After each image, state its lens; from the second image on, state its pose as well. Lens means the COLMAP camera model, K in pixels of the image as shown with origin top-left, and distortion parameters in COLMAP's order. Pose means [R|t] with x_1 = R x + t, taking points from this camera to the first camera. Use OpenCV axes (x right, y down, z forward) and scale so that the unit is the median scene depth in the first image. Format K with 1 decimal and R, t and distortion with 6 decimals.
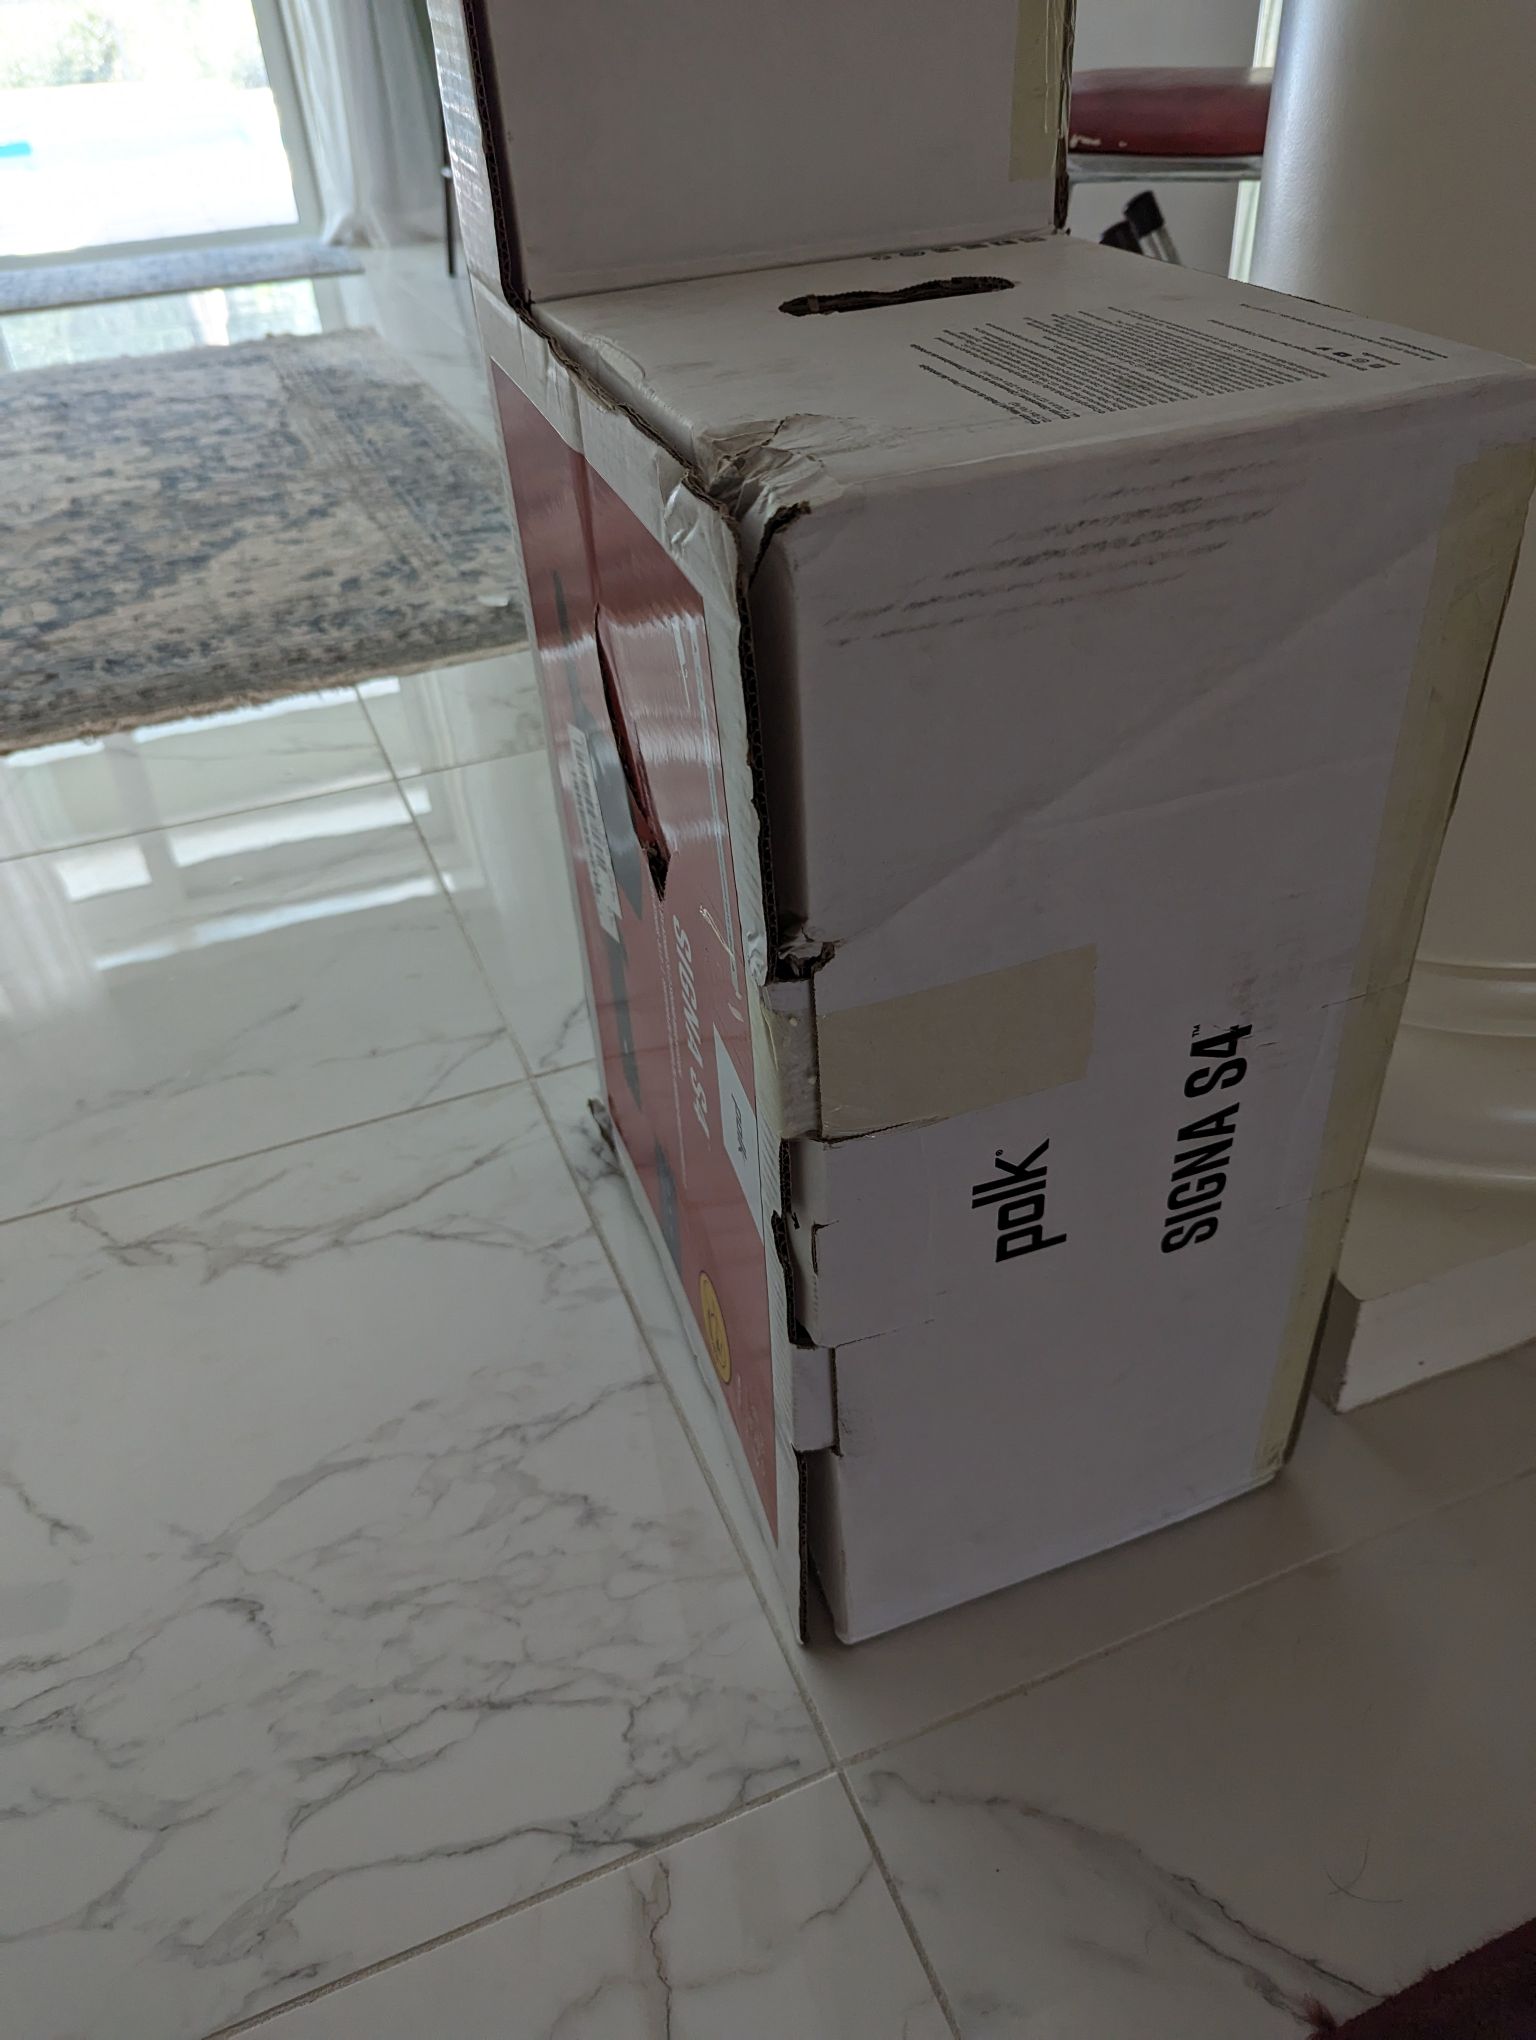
lens RADIAL K [[1477.8, 0, 766.5], [0, 1477.8, 1027.1], [0, 0, 1]] dist [0.014590, -0.019070]
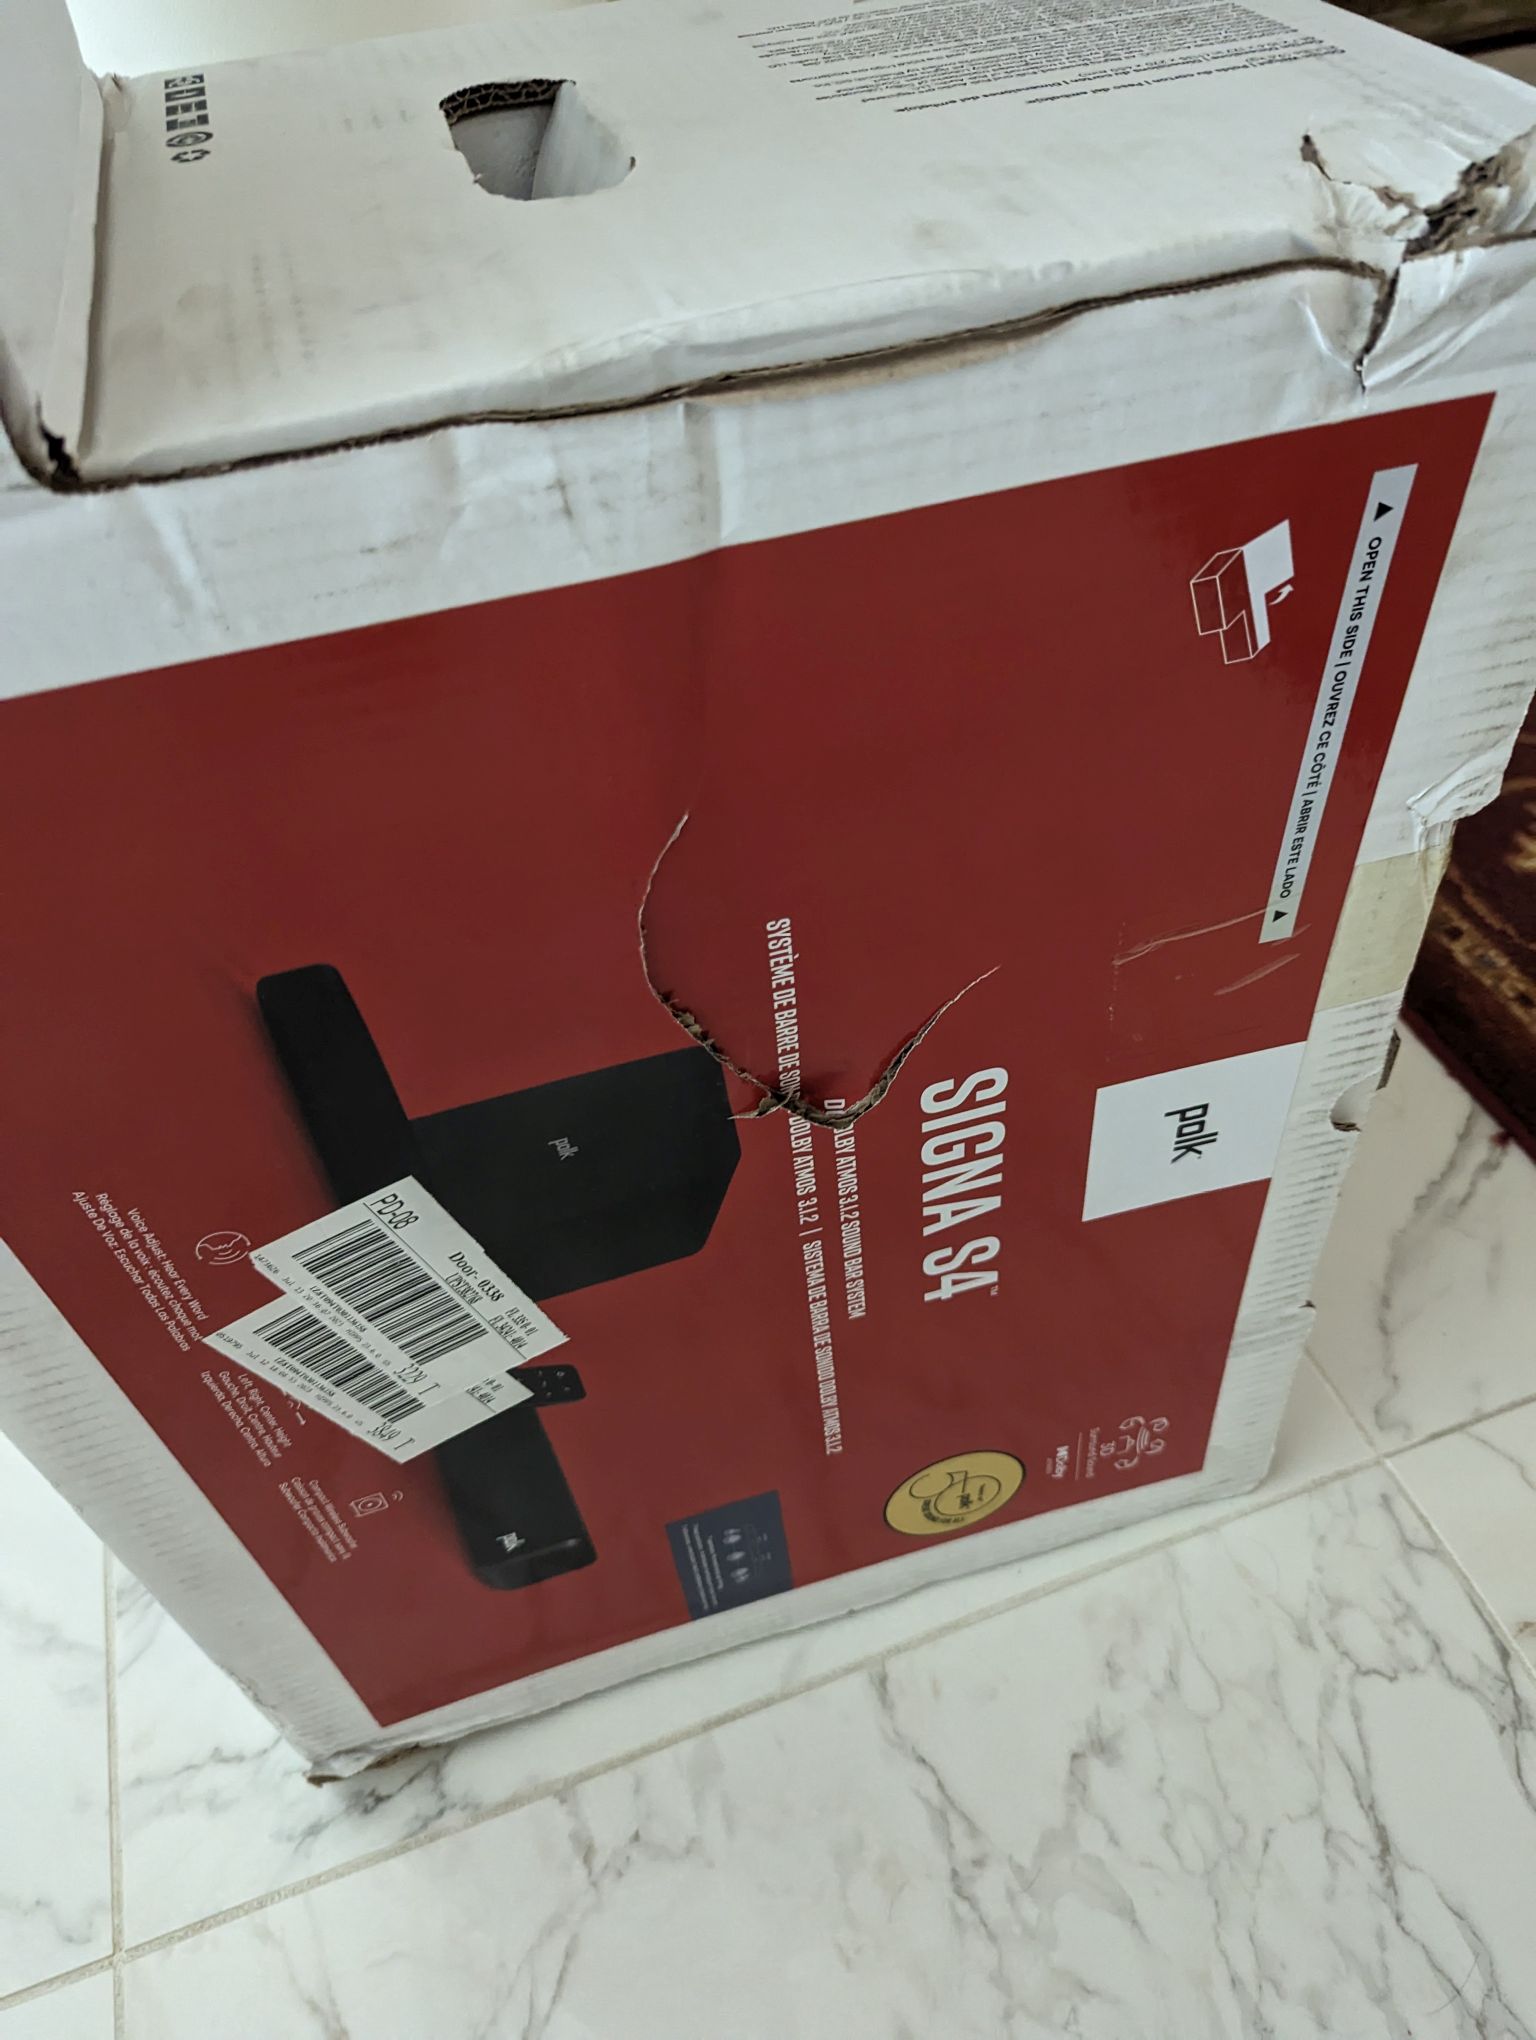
lens RADIAL K [[1477.8, 0, 783.5], [0, 1477.8, 1009.5], [0, 0, 1]] dist [0.014590, -0.019070]
pose [[0.044430, -0.688339, 0.724027, -0.170241], [0.639787, 0.576226, 0.508563, -0.158601], [-0.767267, 0.440628, 0.465992, 0.240406]]
